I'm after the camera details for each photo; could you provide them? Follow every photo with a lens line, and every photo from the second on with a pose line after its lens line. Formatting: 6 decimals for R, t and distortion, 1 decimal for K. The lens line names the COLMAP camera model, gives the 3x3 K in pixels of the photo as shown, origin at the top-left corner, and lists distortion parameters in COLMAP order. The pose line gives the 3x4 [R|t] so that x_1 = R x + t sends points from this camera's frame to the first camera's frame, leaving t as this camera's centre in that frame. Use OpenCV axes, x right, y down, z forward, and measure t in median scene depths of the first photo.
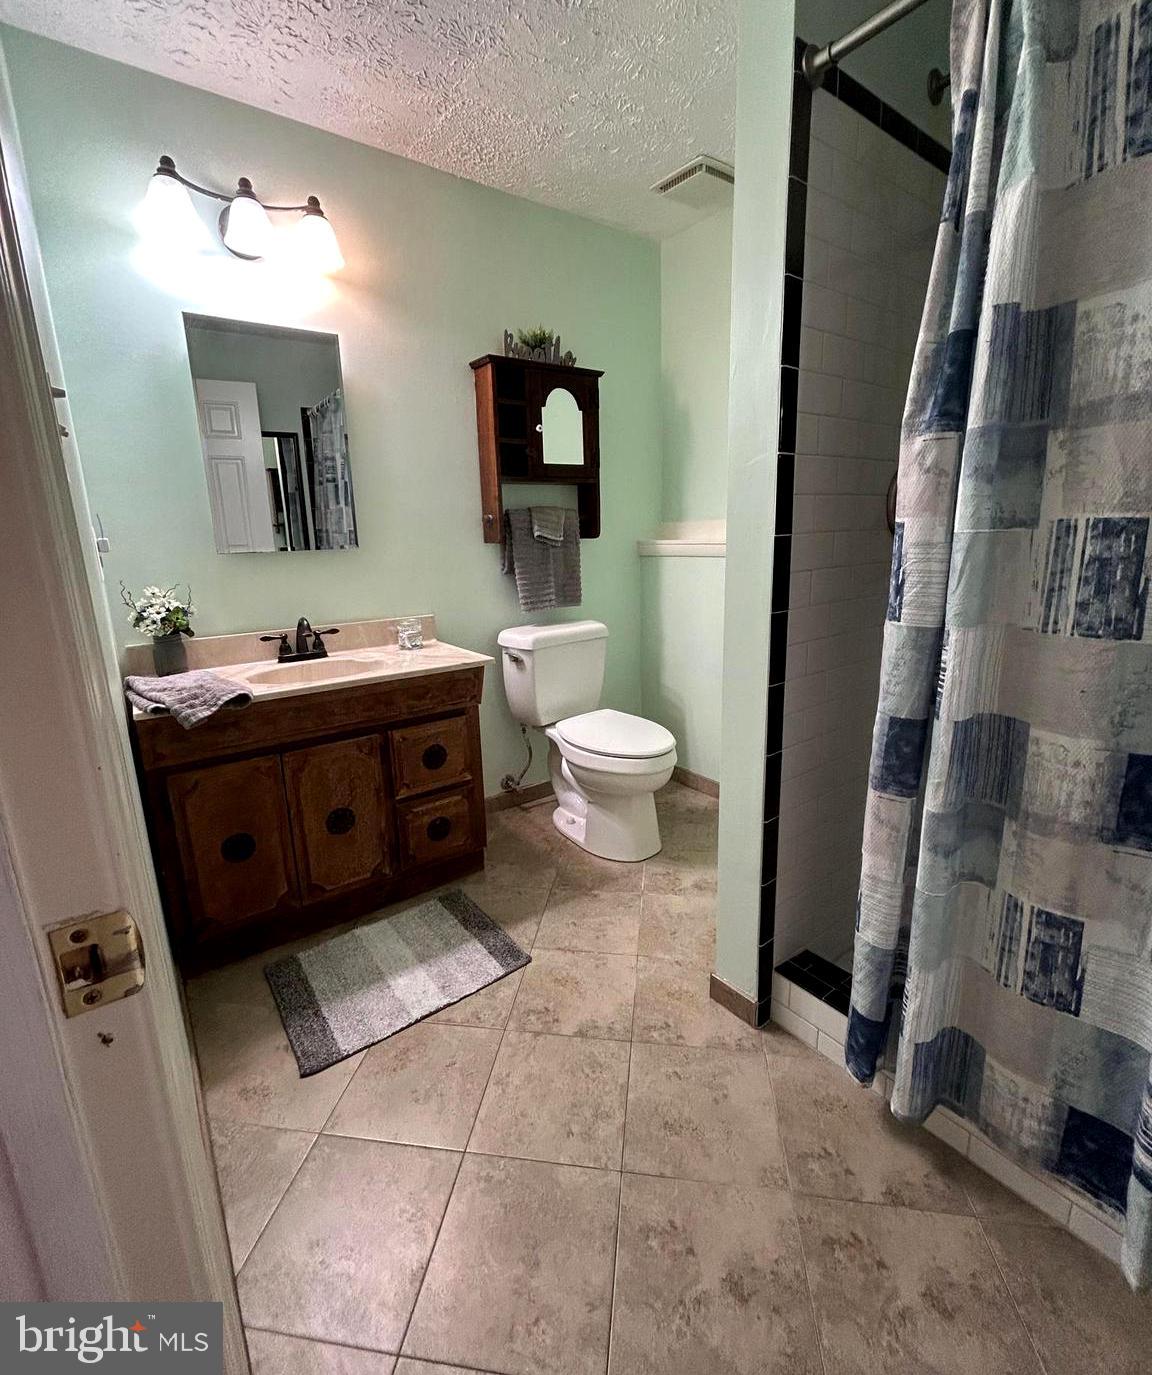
lens RADIAL K [[617.8, 0, 577.4], [0, 617.8, 667.8], [0, 0, 1]] dist [0.000824, 0.000272]
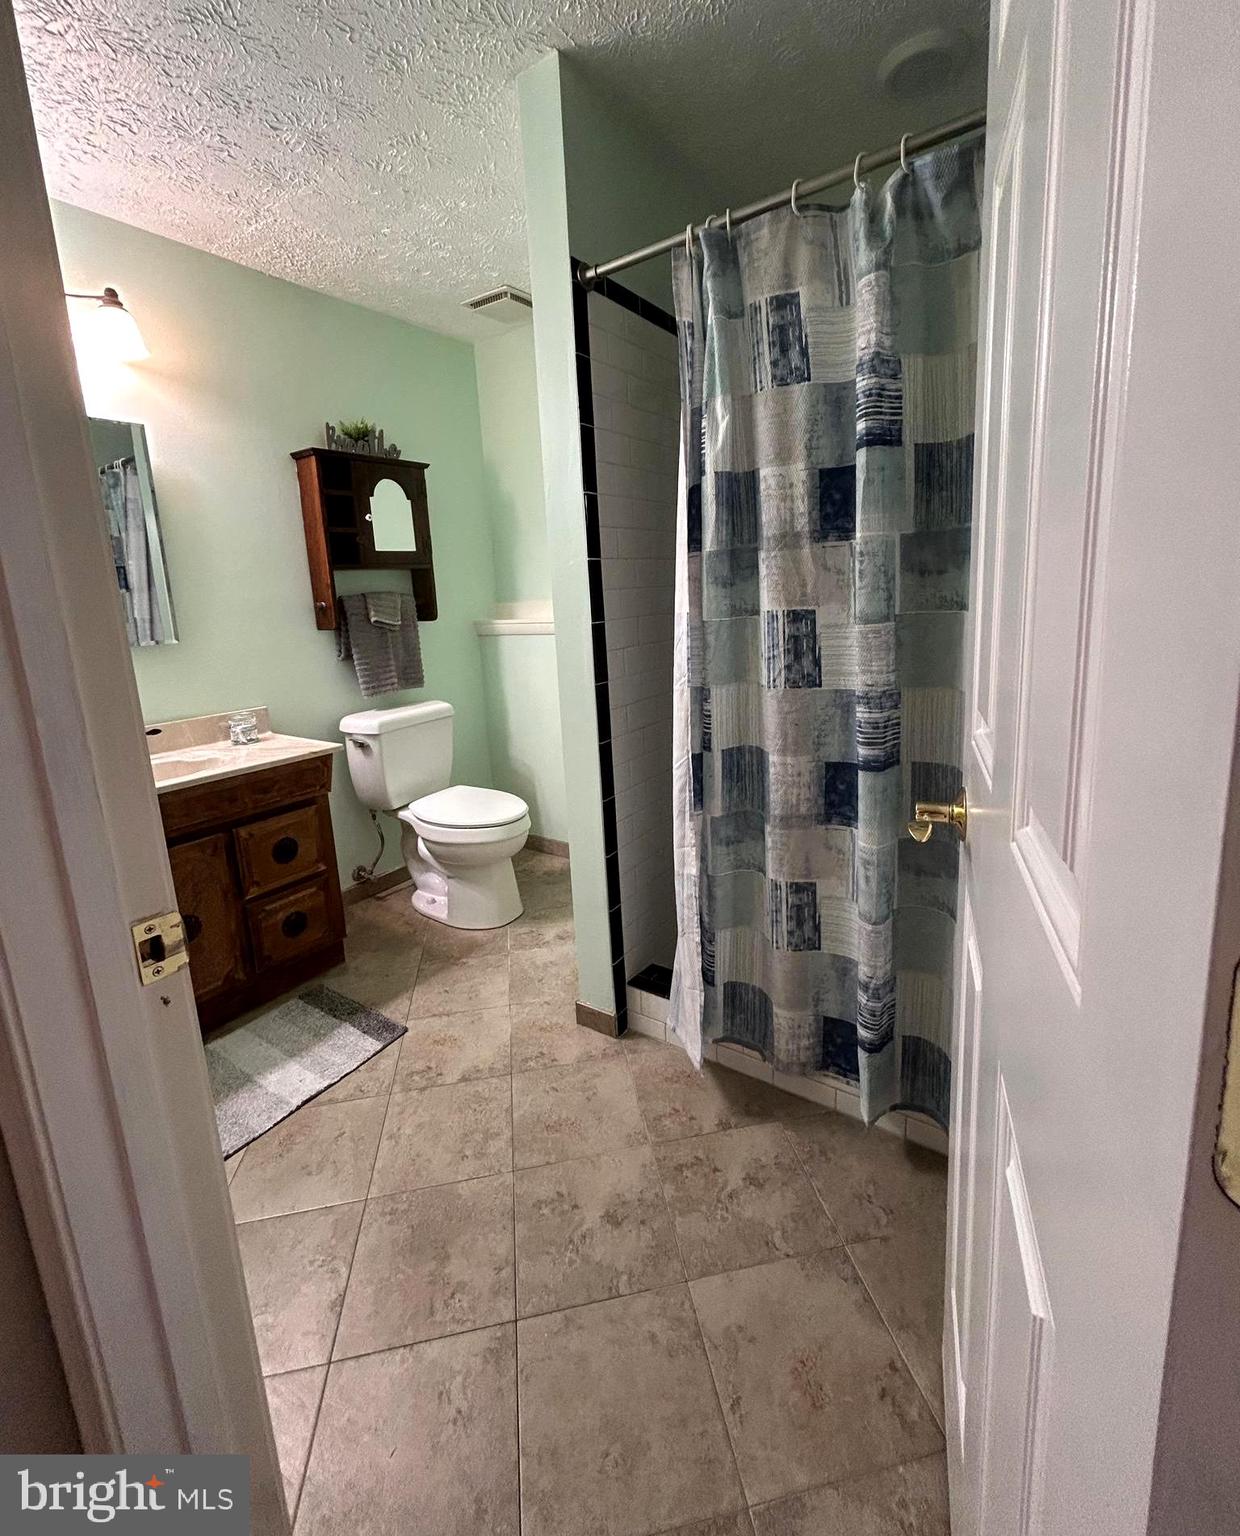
lens RADIAL K [[666.9, 0, 619.5], [0, 666.9, 712.3], [0, 0, 1]] dist [-0.000974, -0.000043]
pose [[0.950001, -0.076248, 0.302794, -0.030770], [0.091431, 0.995151, -0.036268, 0.012857], [-0.298560, 0.062139, 0.952366, -0.179297]]
